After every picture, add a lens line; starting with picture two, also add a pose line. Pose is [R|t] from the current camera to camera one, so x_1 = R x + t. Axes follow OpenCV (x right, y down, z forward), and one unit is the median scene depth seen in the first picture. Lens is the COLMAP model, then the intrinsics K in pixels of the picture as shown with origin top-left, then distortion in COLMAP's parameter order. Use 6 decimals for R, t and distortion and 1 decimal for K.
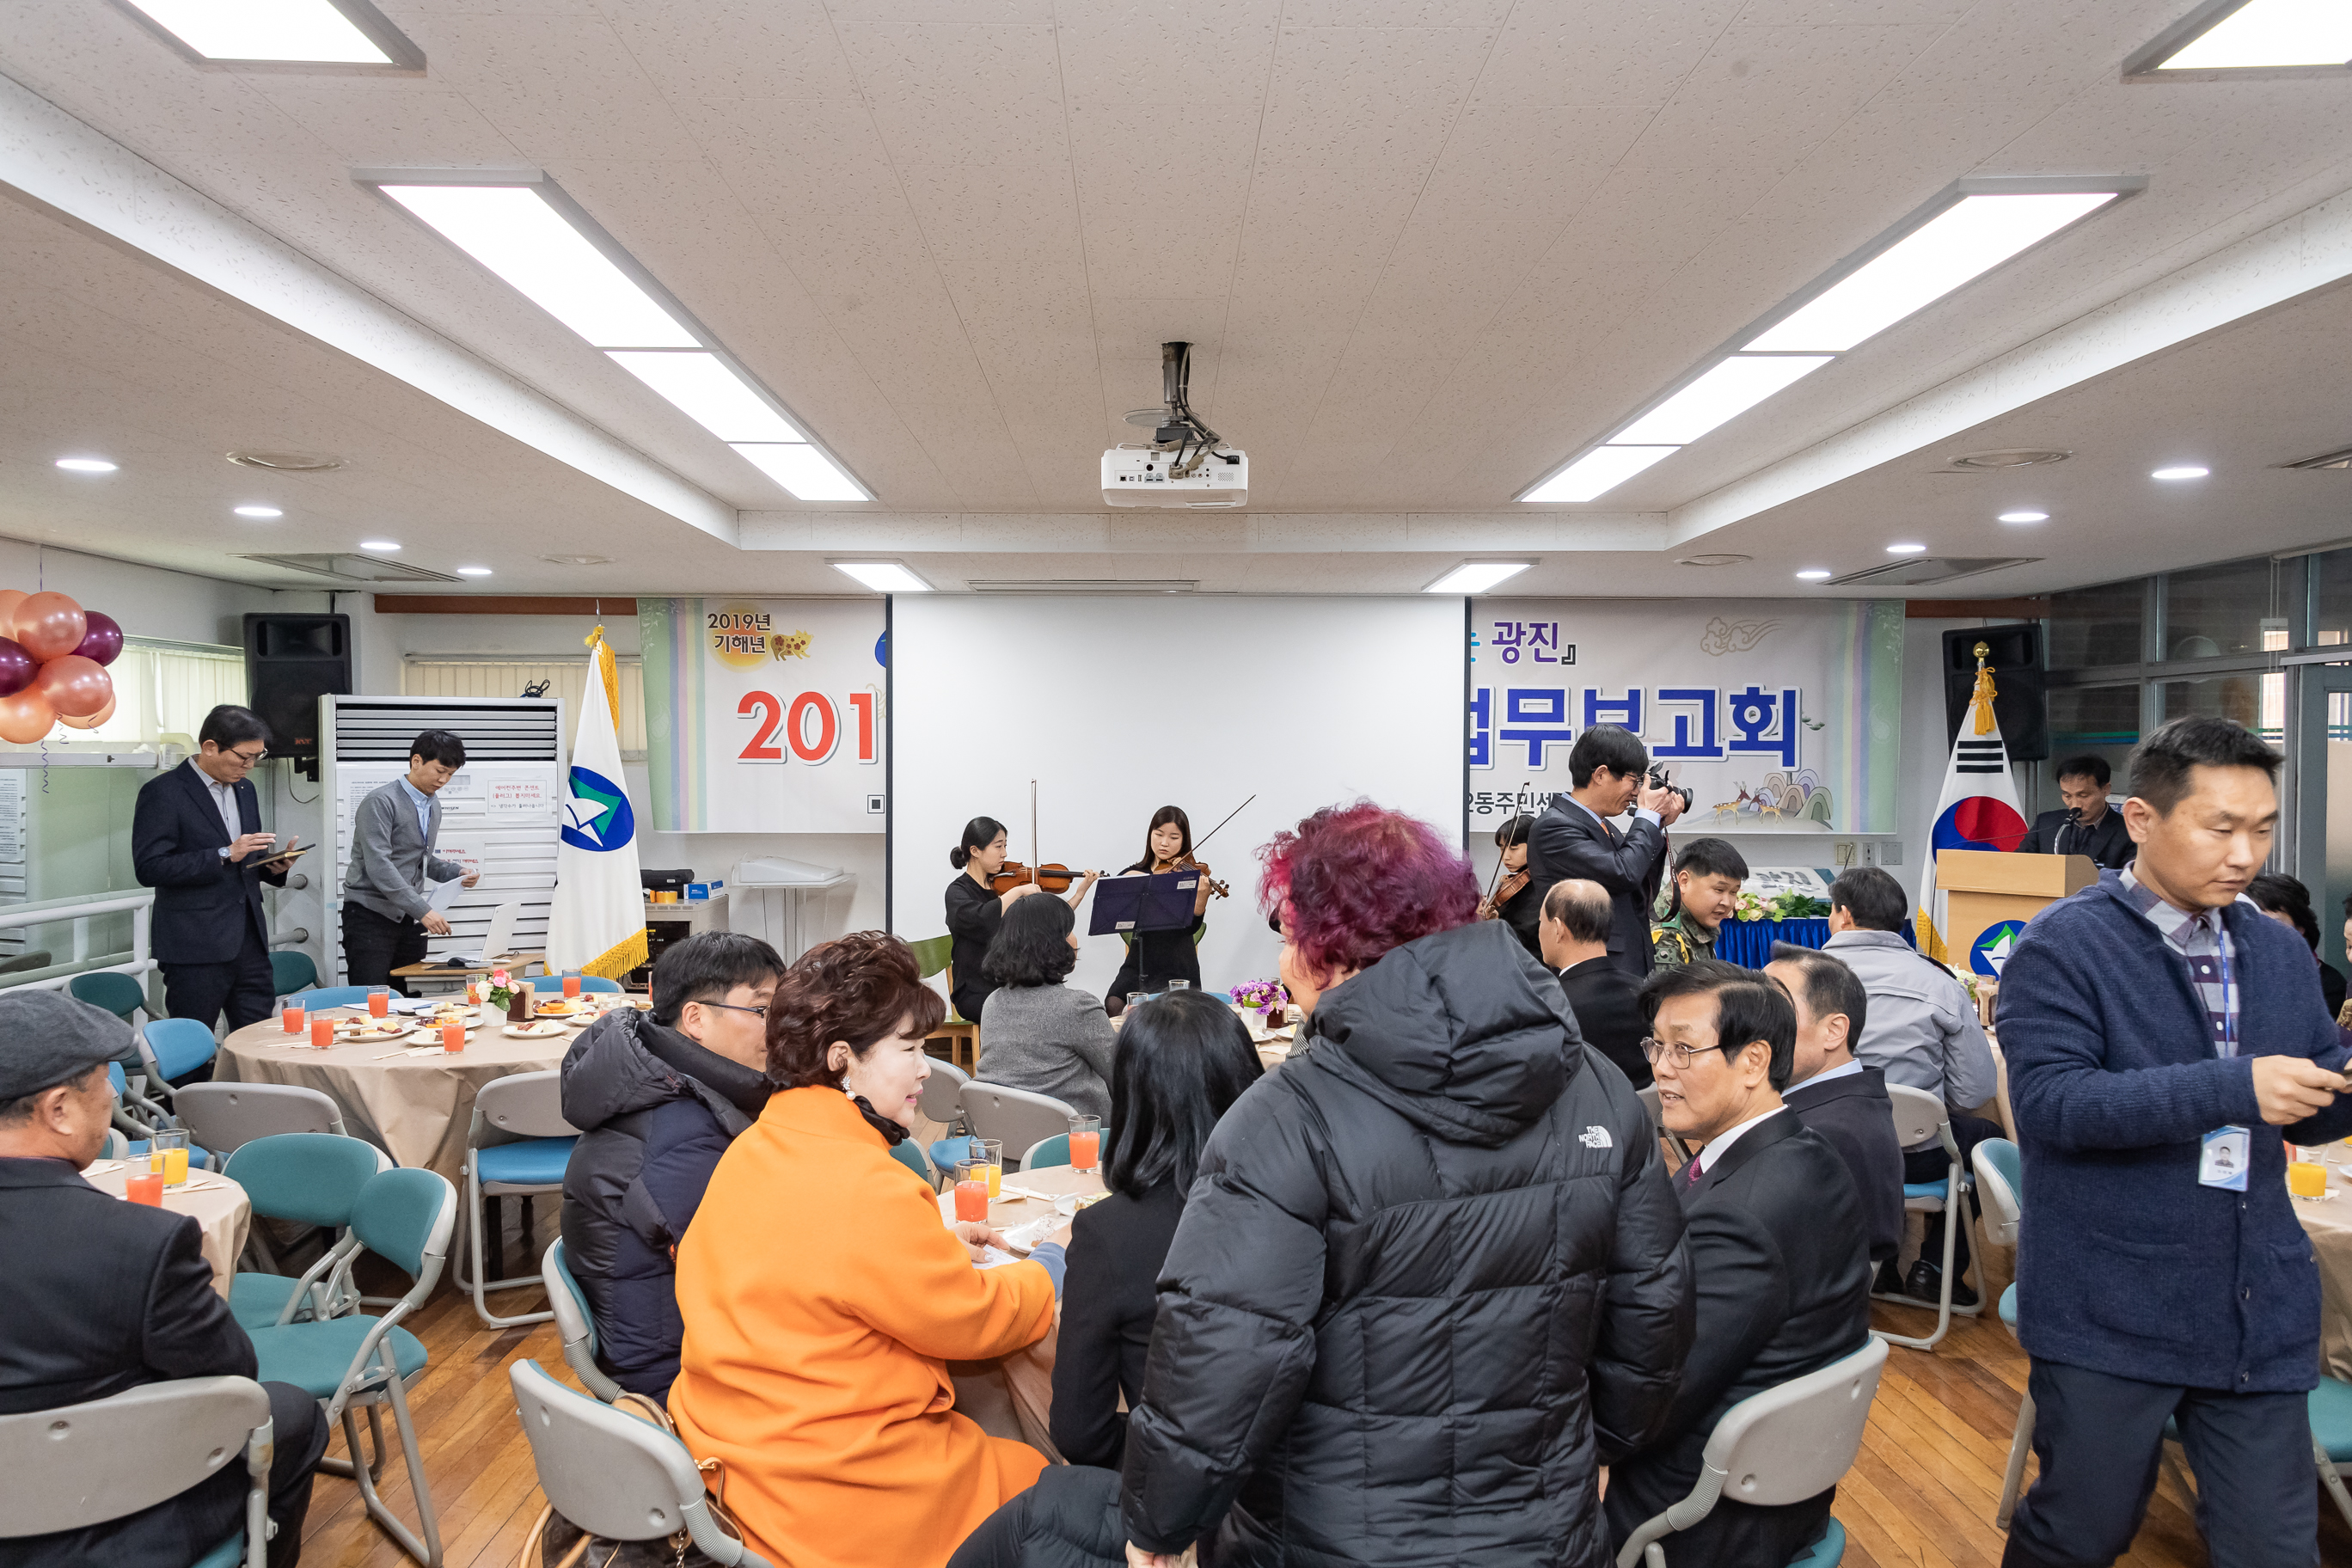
lens RADIAL K [[1927.7, 0, 1189.1], [0, 1927.7, 757.0], [0, 0, 1]] dist [0.064545, -0.054436]
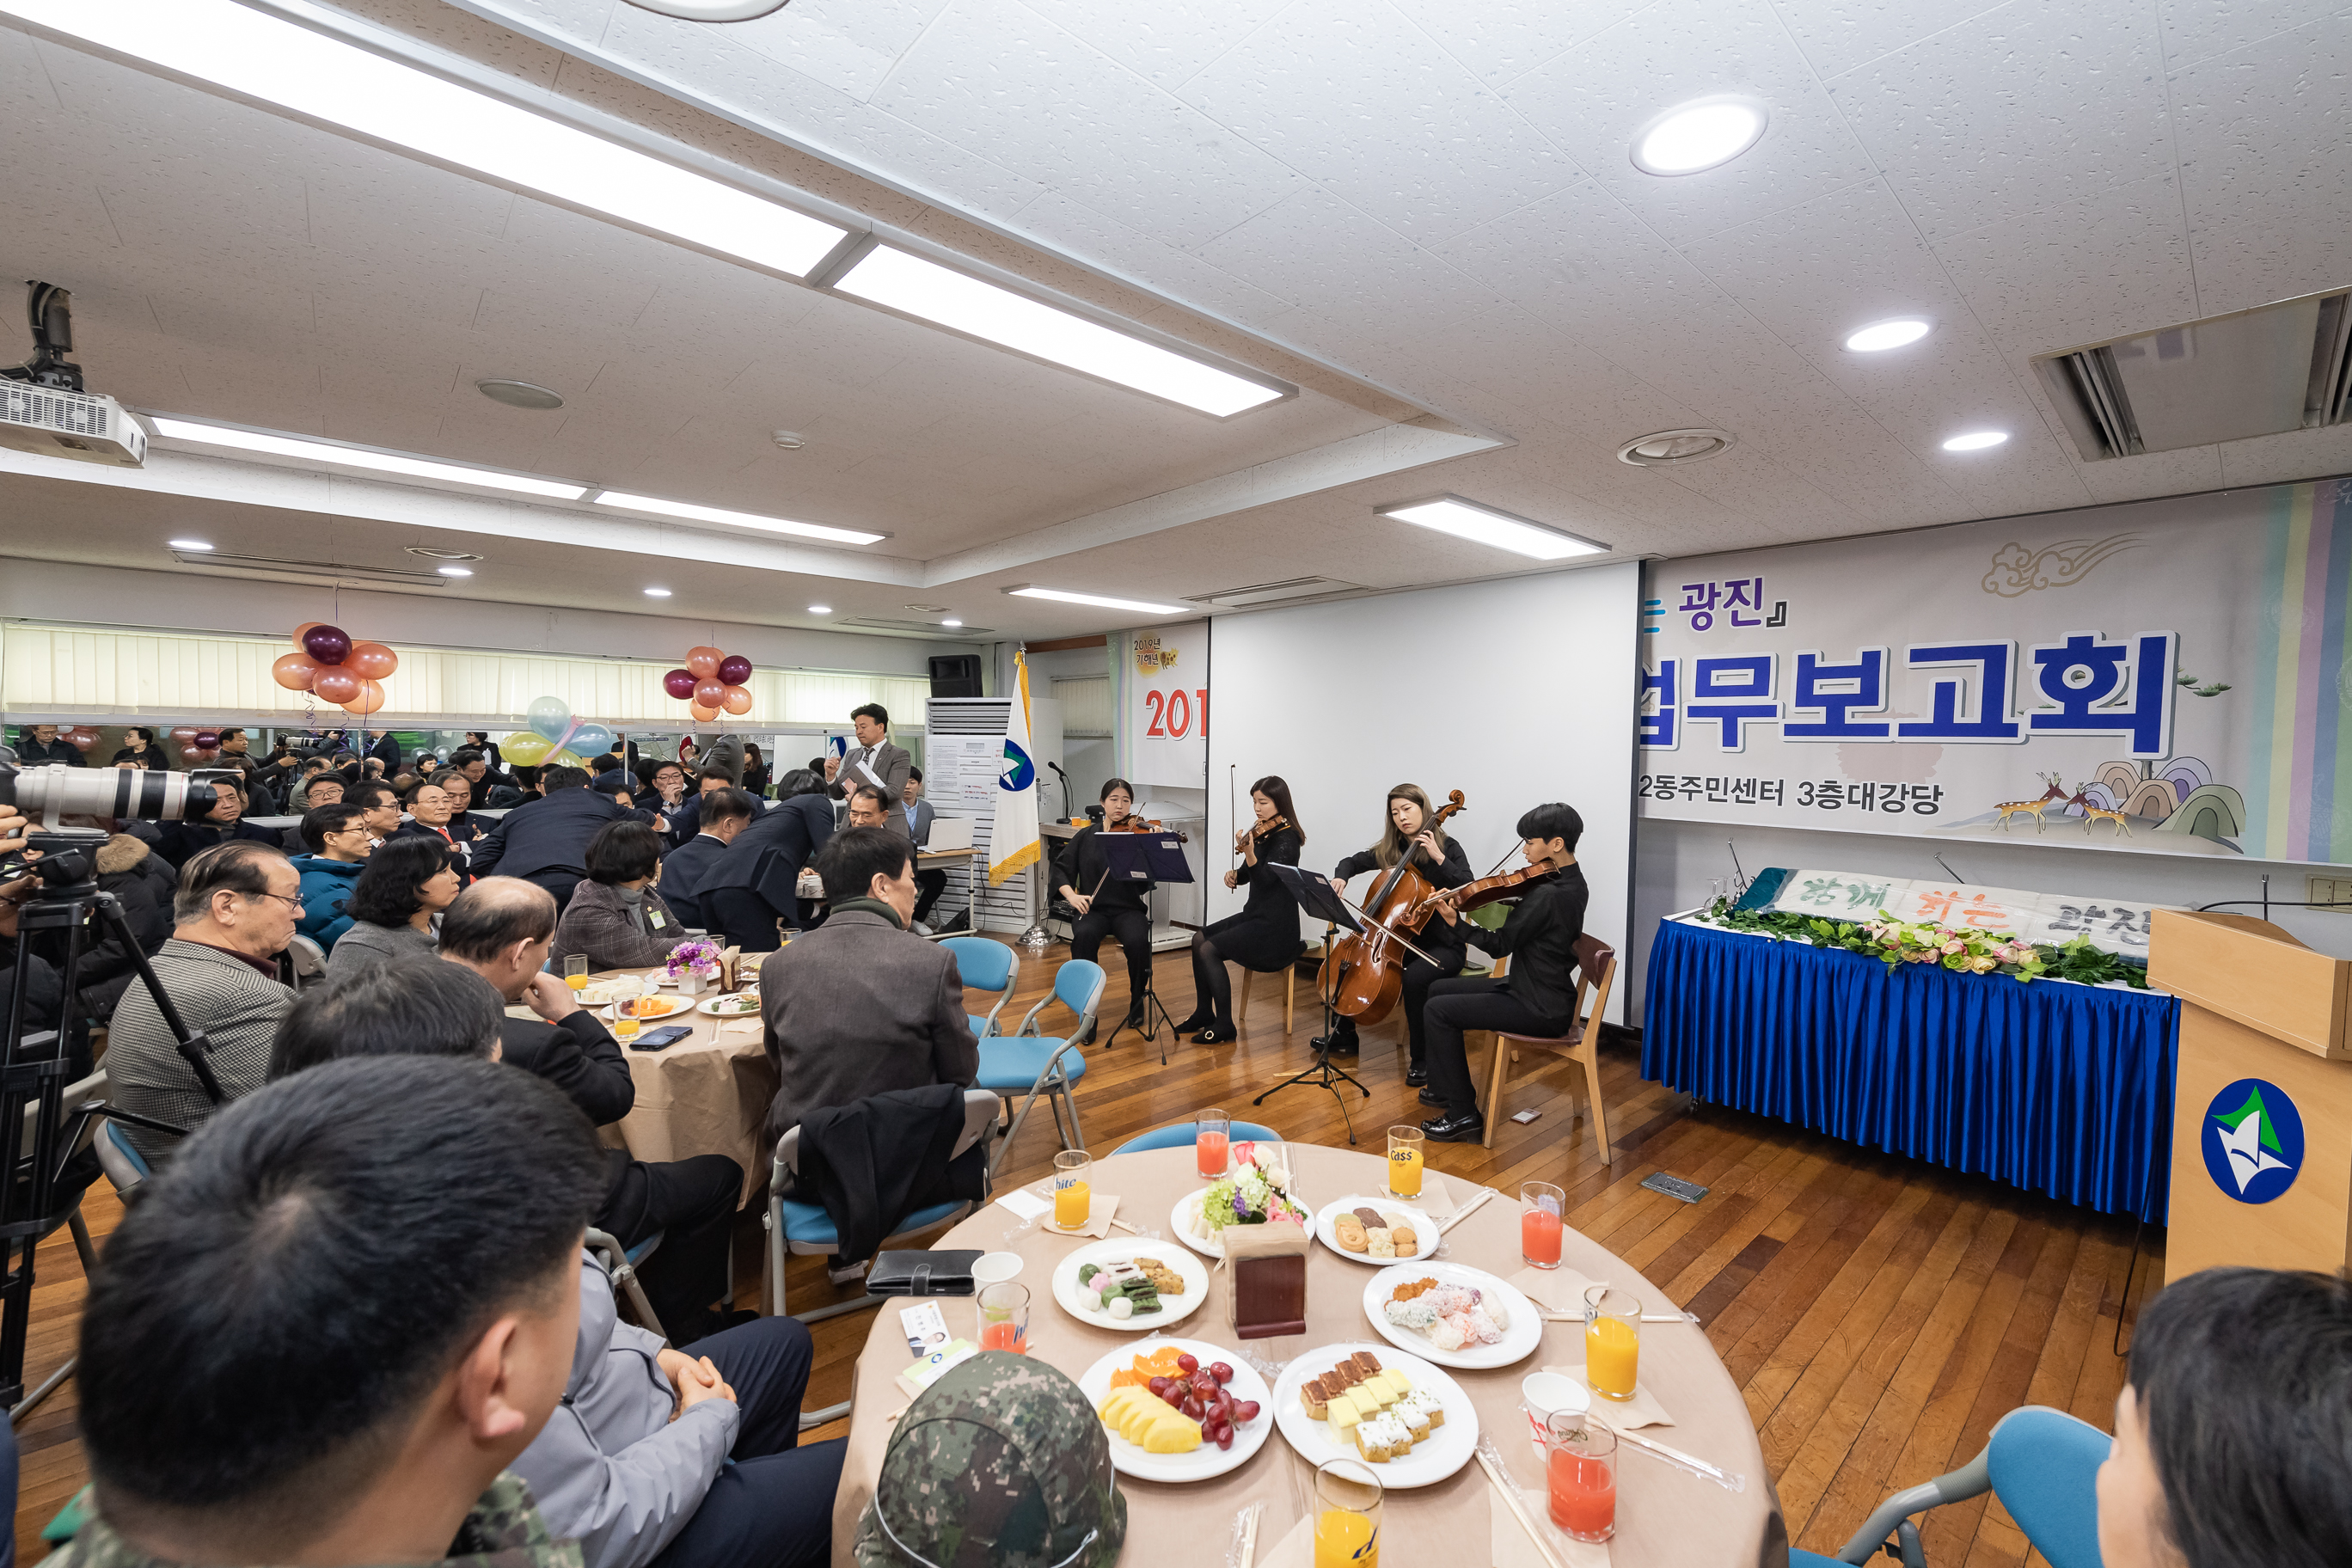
lens RADIAL K [[932.4, 0, 1143.2], [0, 932.4, 786.2], [0, 0, 1]] dist [-0.009043, 0.000578]
pose [[0.643729, 0.043740, -0.764003, 0.330078], [-0.013015, 0.998847, 0.046219, 0.006311], [0.765143, -0.019809, 0.643556, 0.530101]]
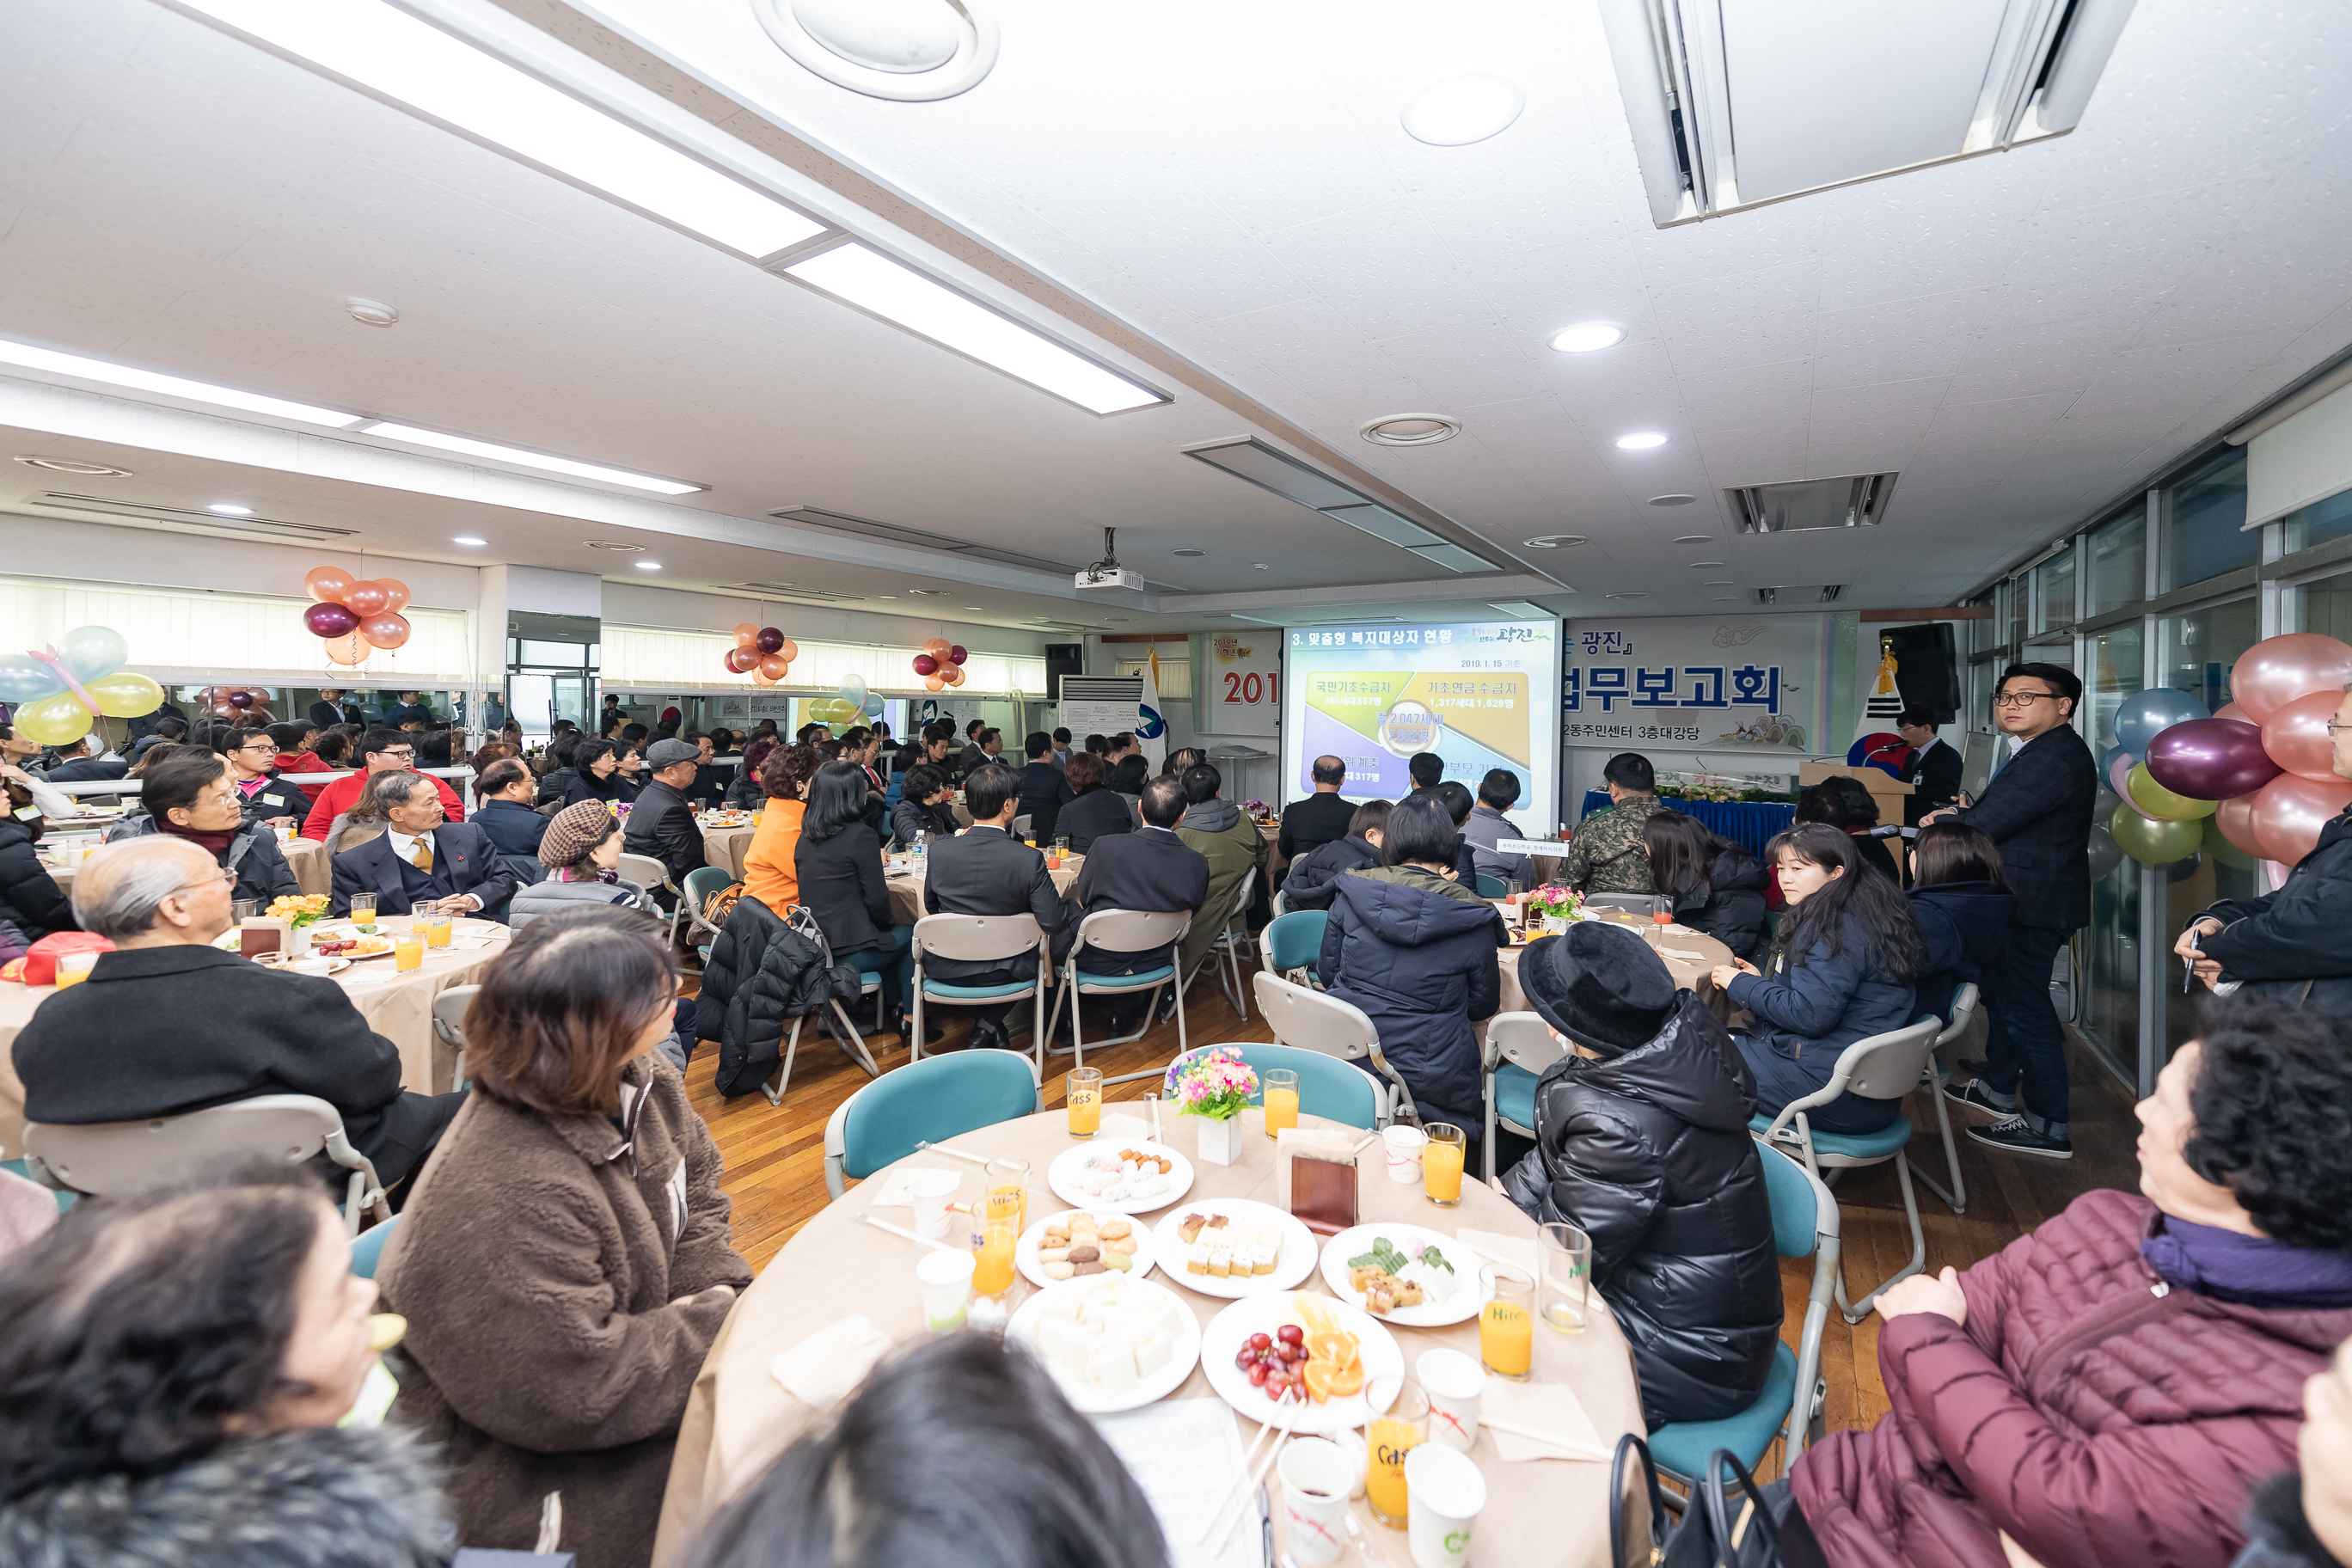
lens RADIAL K [[951.3, 0, 1143.7], [0, 951.3, 724.1], [0, 0, 1]] dist [0.020296, 0.000625]
pose [[0.832254, 0.023523, -0.553896, 0.316195], [-0.013701, 0.999667, 0.021867, 0.003603], [0.554225, -0.010610, 0.832299, 0.007454]]
